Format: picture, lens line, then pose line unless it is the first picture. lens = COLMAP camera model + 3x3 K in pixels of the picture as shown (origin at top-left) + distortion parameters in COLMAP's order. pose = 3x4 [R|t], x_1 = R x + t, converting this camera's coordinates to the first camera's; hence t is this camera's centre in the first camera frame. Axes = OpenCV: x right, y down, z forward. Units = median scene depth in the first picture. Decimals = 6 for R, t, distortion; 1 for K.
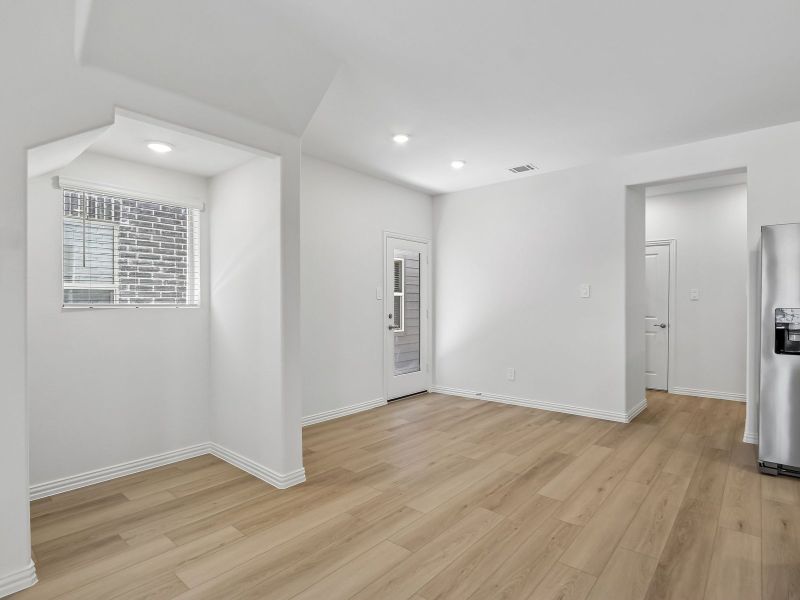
lens RADIAL K [[416.8, 0, 413.9], [0, 416.8, 310.6], [0, 0, 1]] dist [-0.015904, 0.002384]
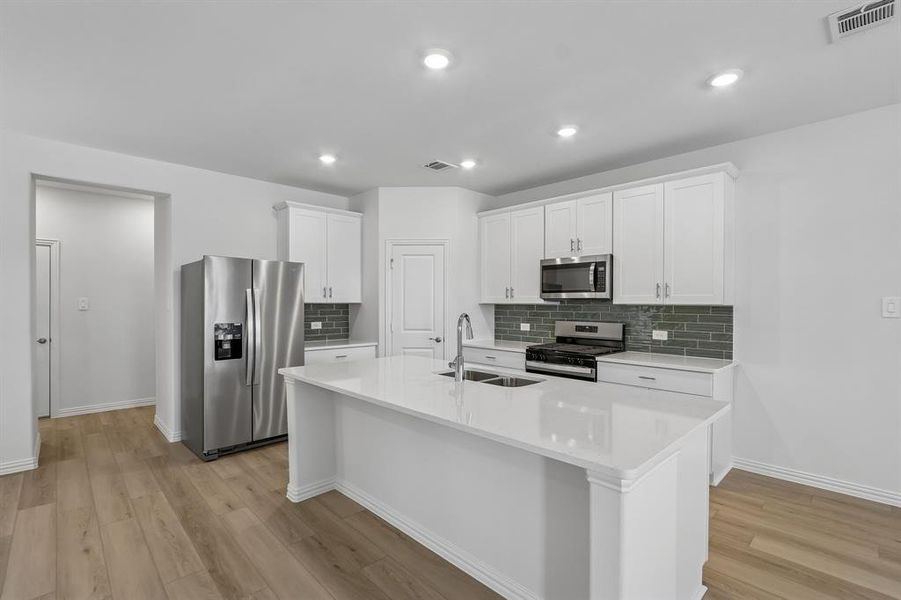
lens RADIAL K [[417.1, 0, 451.5], [0, 417.1, 304.6], [0, 0, 1]] dist [-0.018147, 0.003838]
pose [[0.111824, -0.005138, 0.993715, -0.209241], [0.013514, 0.999902, 0.003649, -0.043405], [-0.993636, 0.013021, 0.111883, 0.117322]]
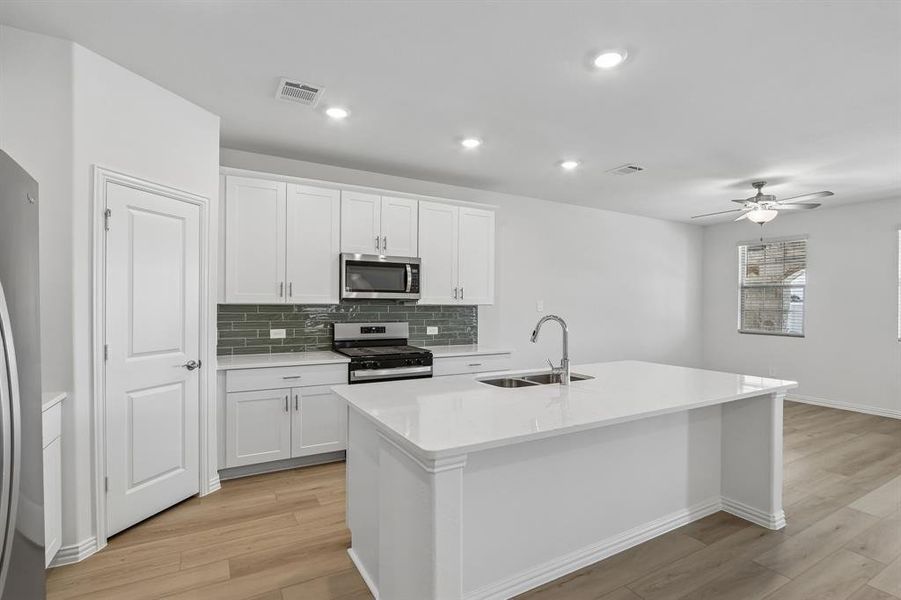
lens RADIAL K [[417.1, 0, 446.2], [0, 417.1, 303.0], [0, 0, 1]] dist [-0.018147, 0.003838]
pose [[-0.931261, -0.008148, 0.364262, 0.372314], [-0.003260, 0.999896, 0.014032, -0.055379], [-0.364338, 0.011880, -0.931191, 0.830933]]
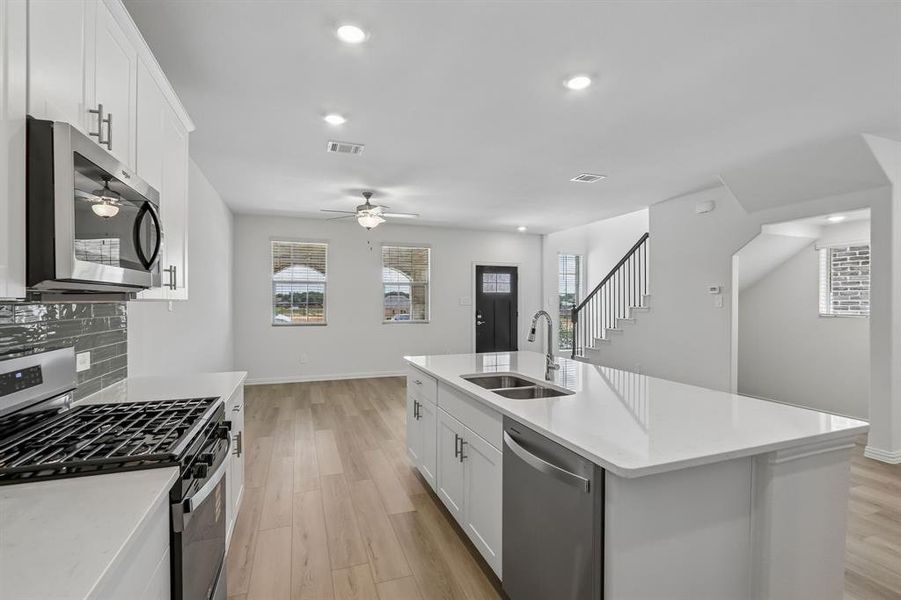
lens RADIAL K [[417.1, 0, 453.0], [0, 417.1, 300.0], [0, 0, 1]] dist [-0.018147, 0.003838]
pose [[-0.493282, -0.001607, -0.869868, 1.081411], [-0.013577, 0.999891, 0.005852, -0.044185], [0.869764, 0.014697, -0.493250, 0.370922]]
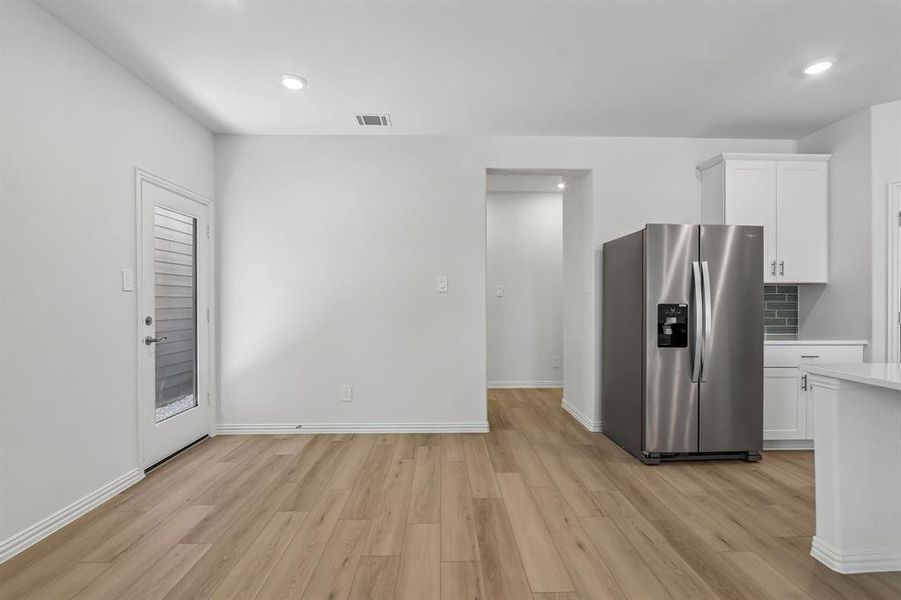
lens RADIAL K [[417.1, 0, 448.9], [0, 417.1, 304.5], [0, 0, 1]] dist [-0.018147, 0.003838]
pose [[0.757520, -0.005333, 0.652790, -0.155862], [0.010051, 0.999943, -0.003496, -0.003595], [-0.652735, 0.009209, 0.757531, 0.416473]]
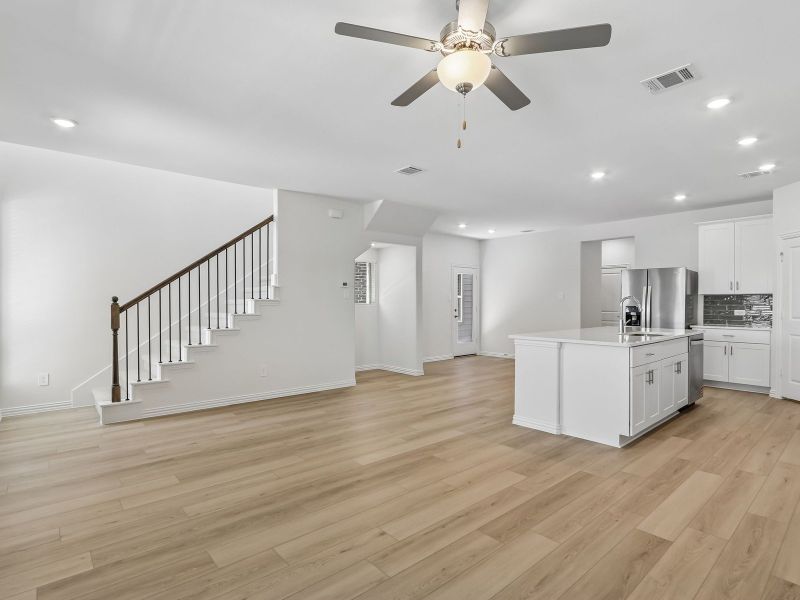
lens RADIAL K [[416.8, 0, 410.4], [0, 416.8, 306.9], [0, 0, 1]] dist [-0.015904, 0.002384]
pose [[0.989946, 0.002141, -0.141427, 0.006885], [-0.002862, 0.999984, -0.004897, 0.012441], [0.141414, 0.005253, 0.989937, -1.115853]]
